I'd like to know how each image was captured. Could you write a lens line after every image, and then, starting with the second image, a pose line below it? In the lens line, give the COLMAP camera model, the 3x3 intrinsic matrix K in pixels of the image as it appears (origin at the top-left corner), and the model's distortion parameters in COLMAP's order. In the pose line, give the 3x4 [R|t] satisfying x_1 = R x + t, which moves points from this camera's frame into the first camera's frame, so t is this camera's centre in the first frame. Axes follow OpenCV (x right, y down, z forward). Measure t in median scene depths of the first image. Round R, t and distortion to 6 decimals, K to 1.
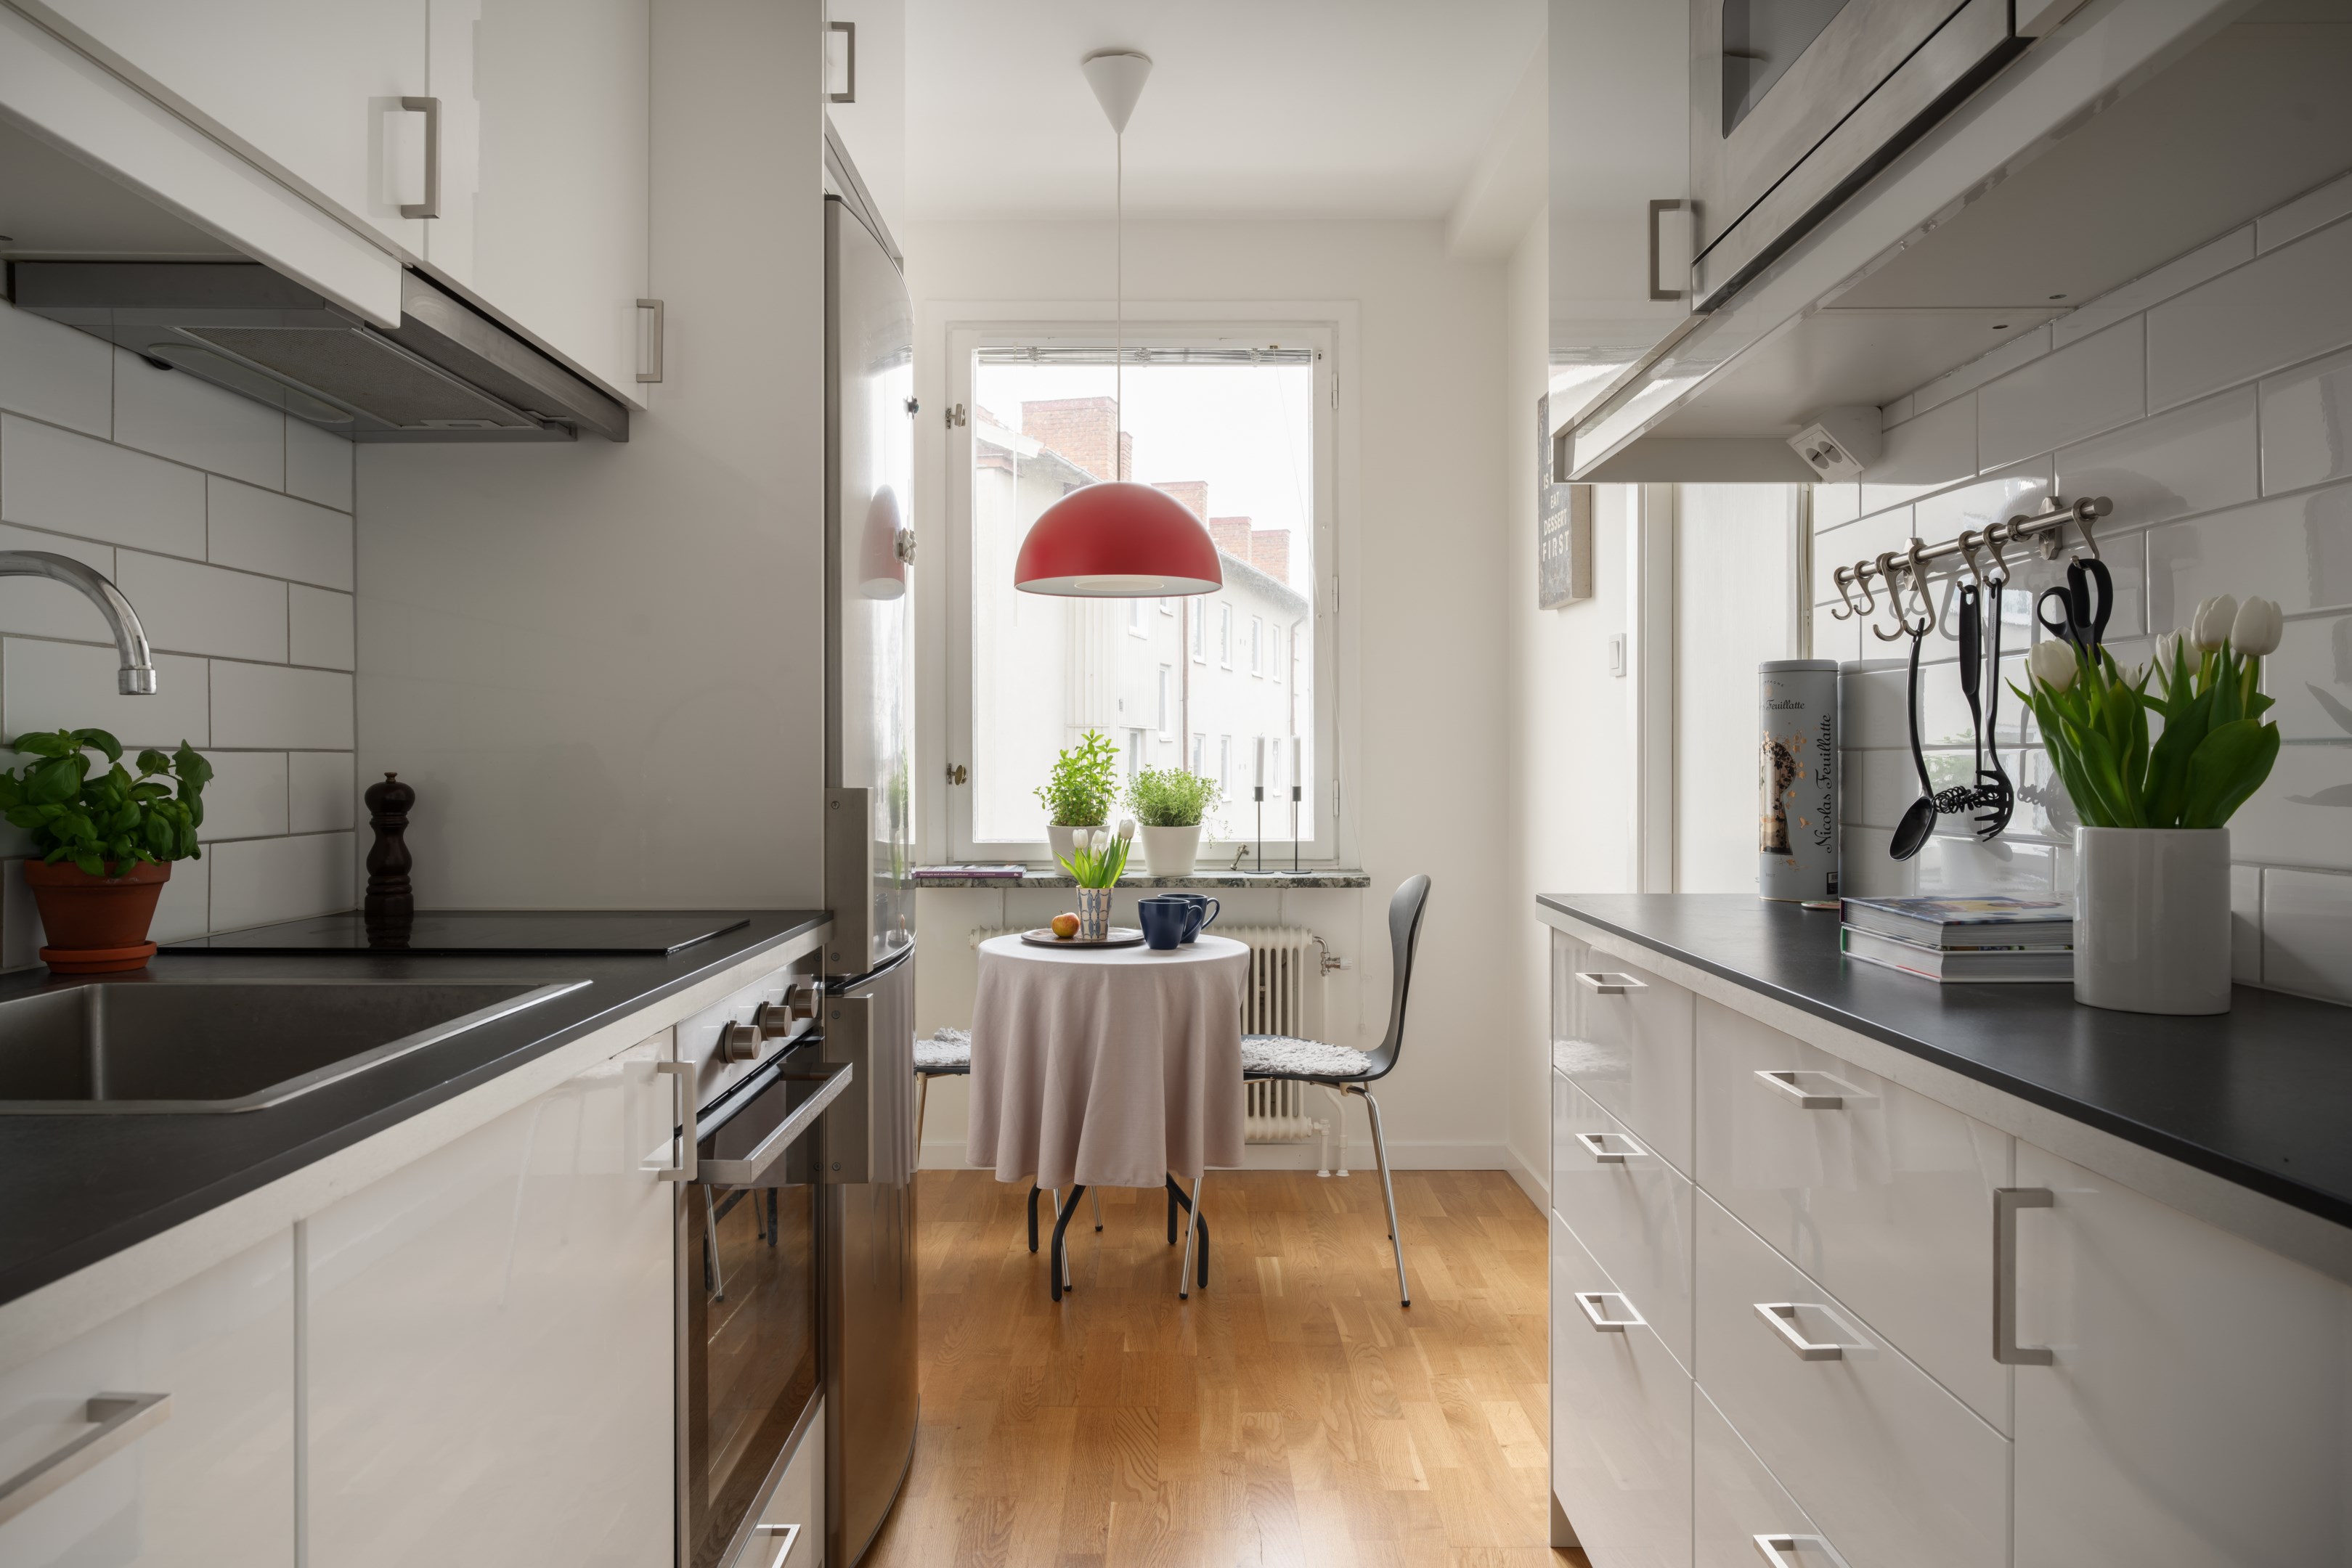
lens RADIAL K [[1533.8, 0, 1178.7], [0, 1533.8, 759.4], [0, 0, 1]] dist [-0.002644, -0.001150]
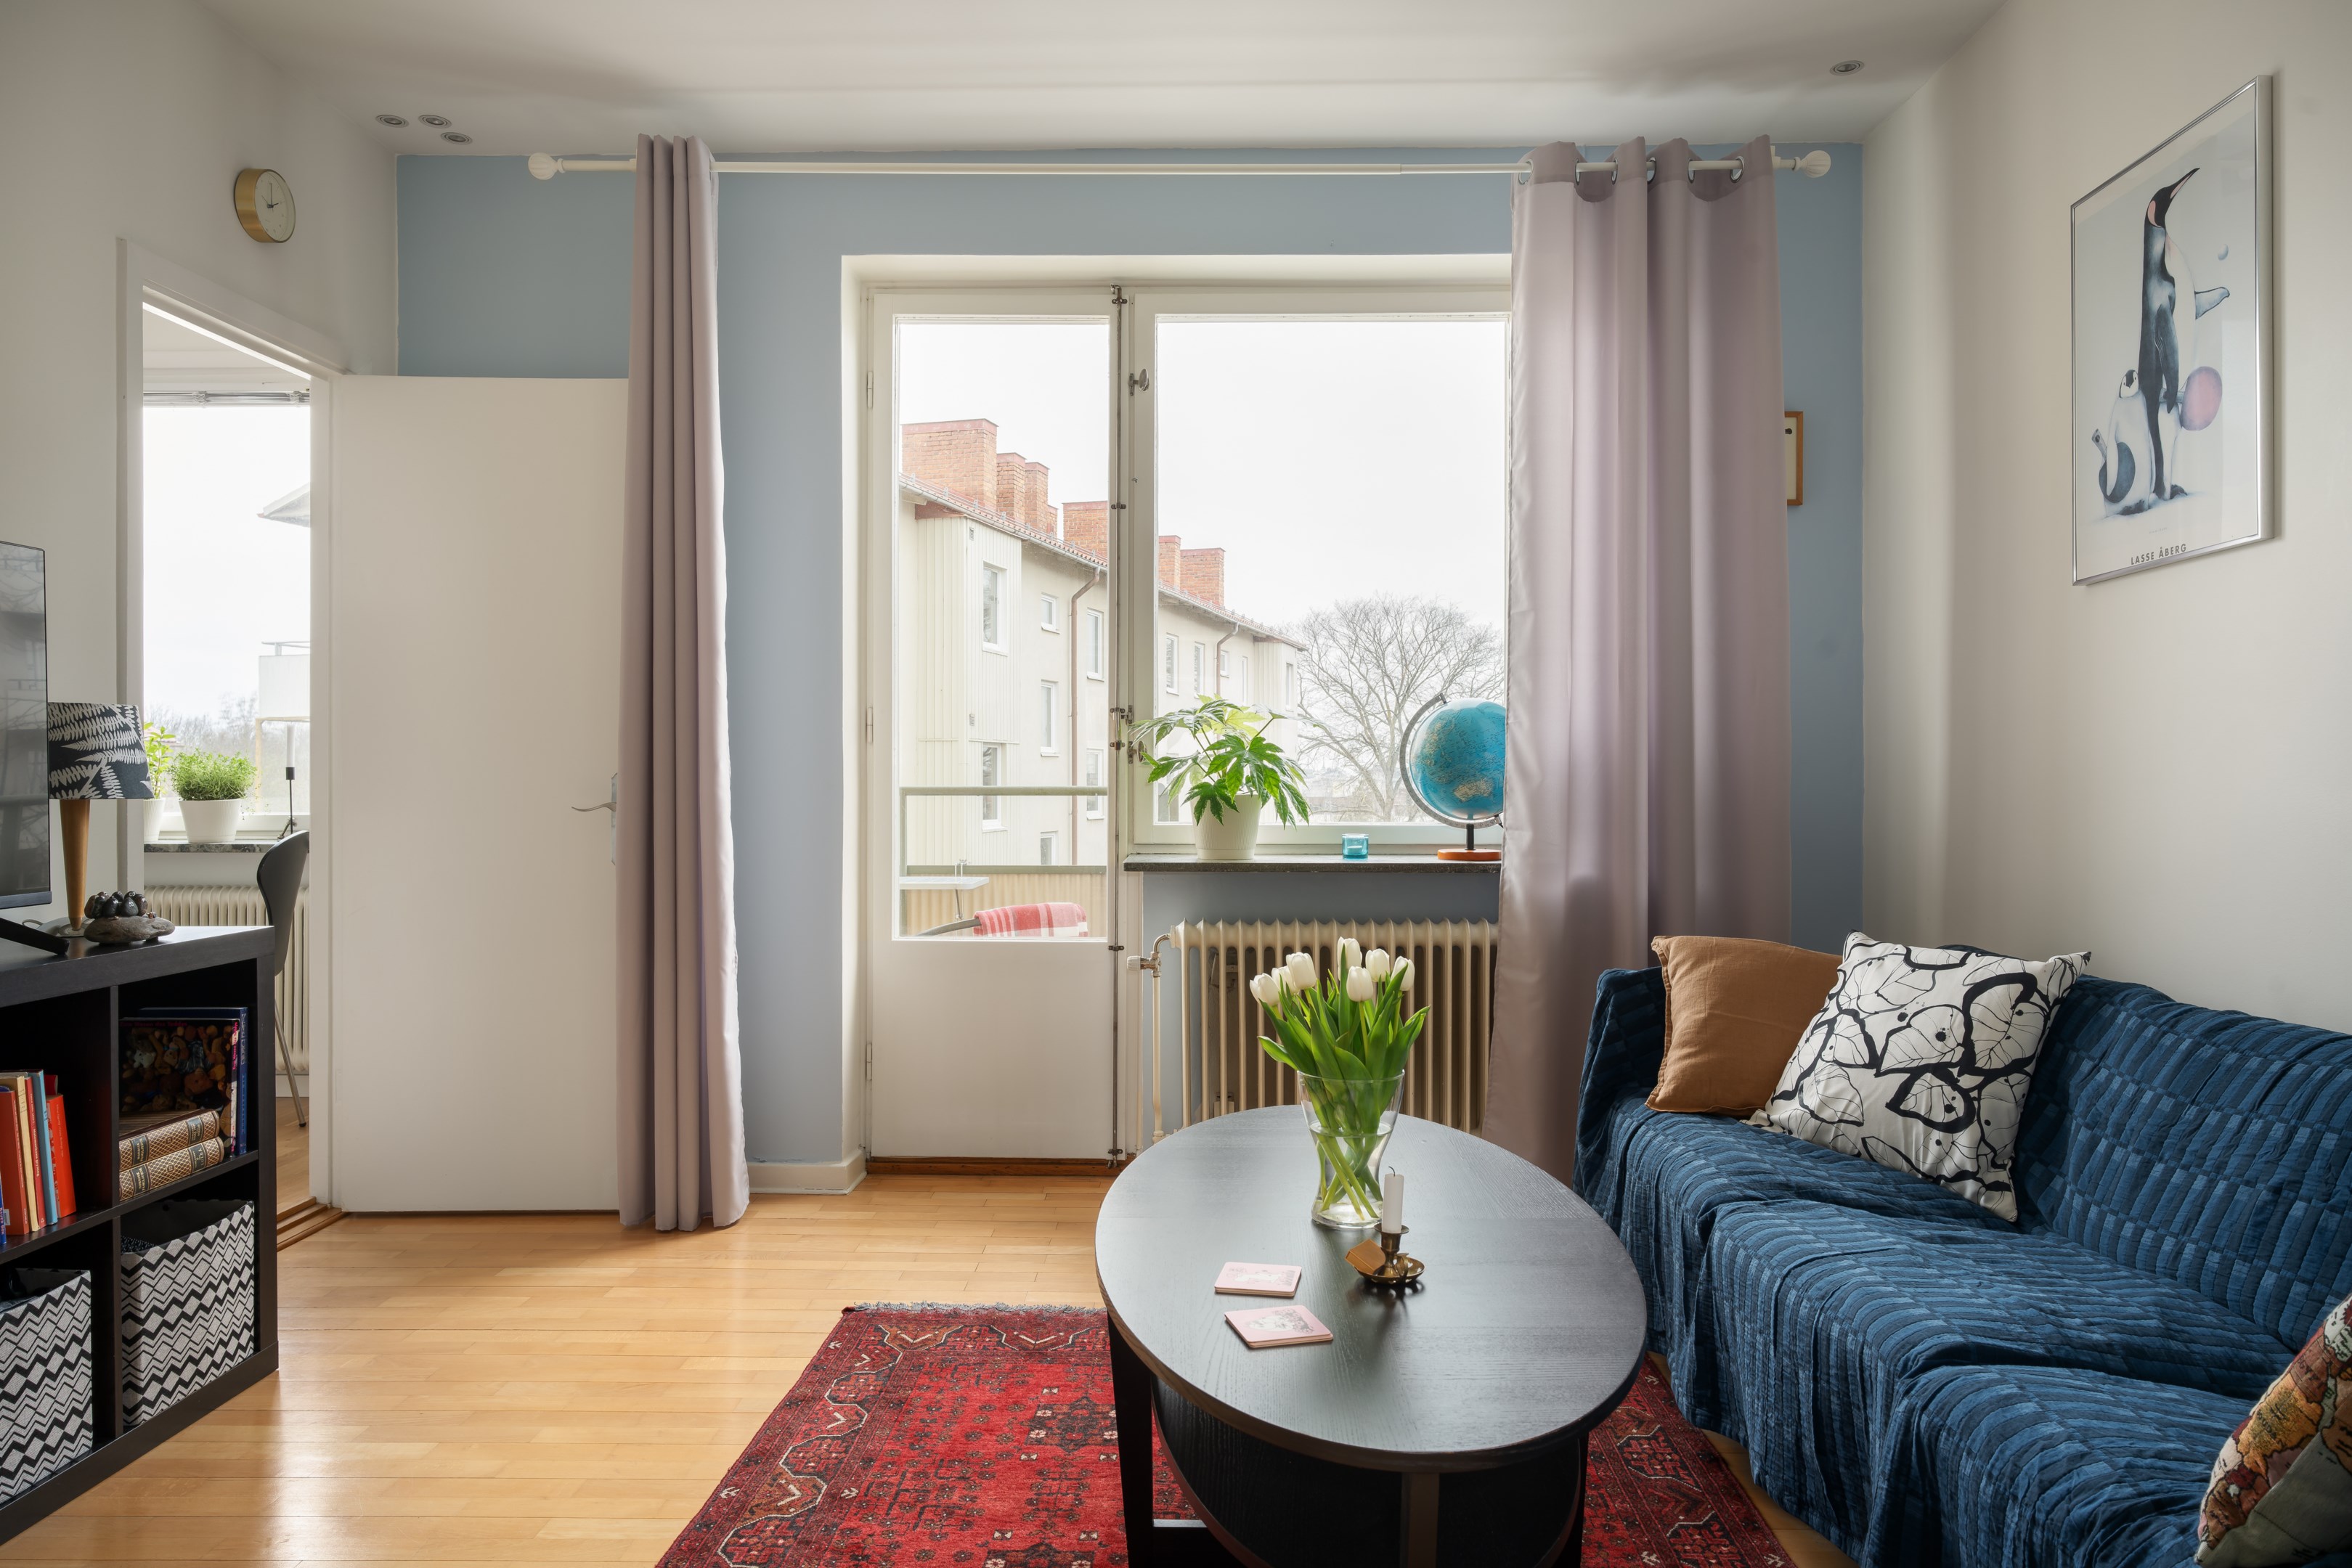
lens RADIAL K [[1533.5, 0, 1177.9], [0, 1533.5, 784.7], [0, 0, 1]] dist [0.001777, -0.000458]
pose [[0.999725, -0.000789, -0.023431, 0.889192], [0.000877, 0.999993, 0.003749, 0.031993], [0.023427, -0.003769, 0.999718, -0.184551]]
